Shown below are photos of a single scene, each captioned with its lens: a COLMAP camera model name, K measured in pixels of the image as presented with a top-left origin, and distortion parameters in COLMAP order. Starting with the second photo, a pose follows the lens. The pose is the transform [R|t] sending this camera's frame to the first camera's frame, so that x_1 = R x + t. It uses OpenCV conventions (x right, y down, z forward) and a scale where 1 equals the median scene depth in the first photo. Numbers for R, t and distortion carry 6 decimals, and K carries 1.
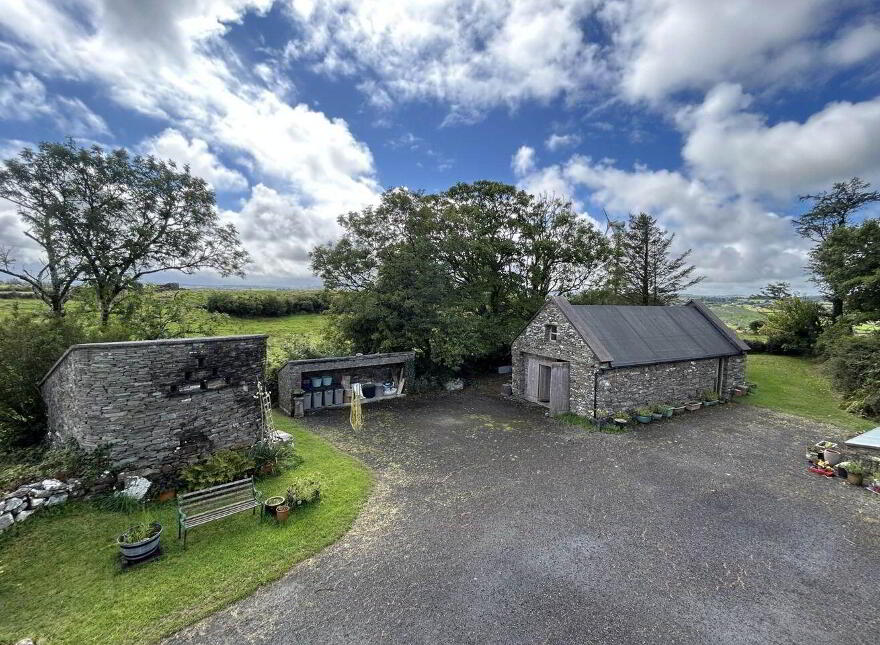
lens RADIAL K [[392.6, 0, 440.0], [0, 392.6, 322.5], [0, 0, 1]] dist [-0.001250, -0.000080]
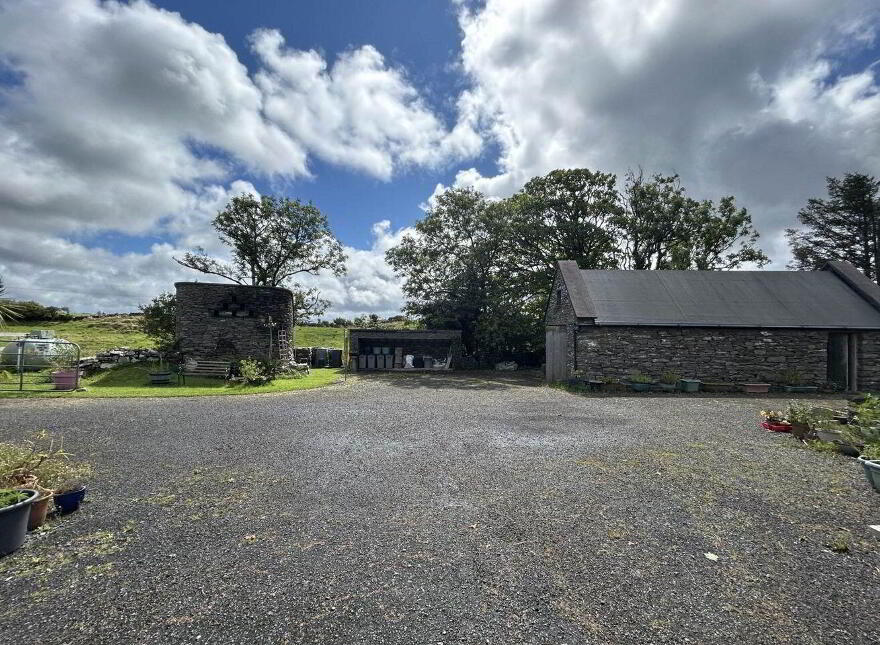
lens RADIAL K [[392.6, 0, 440.0], [0, 392.6, 322.5], [0, 0, 1]] dist [-0.001250, -0.000080]
pose [[0.848438, -0.021723, -0.528849, 0.937788], [-0.029769, 0.995617, -0.088656, 0.304646], [0.528457, 0.090962, 0.844073, 0.081883]]
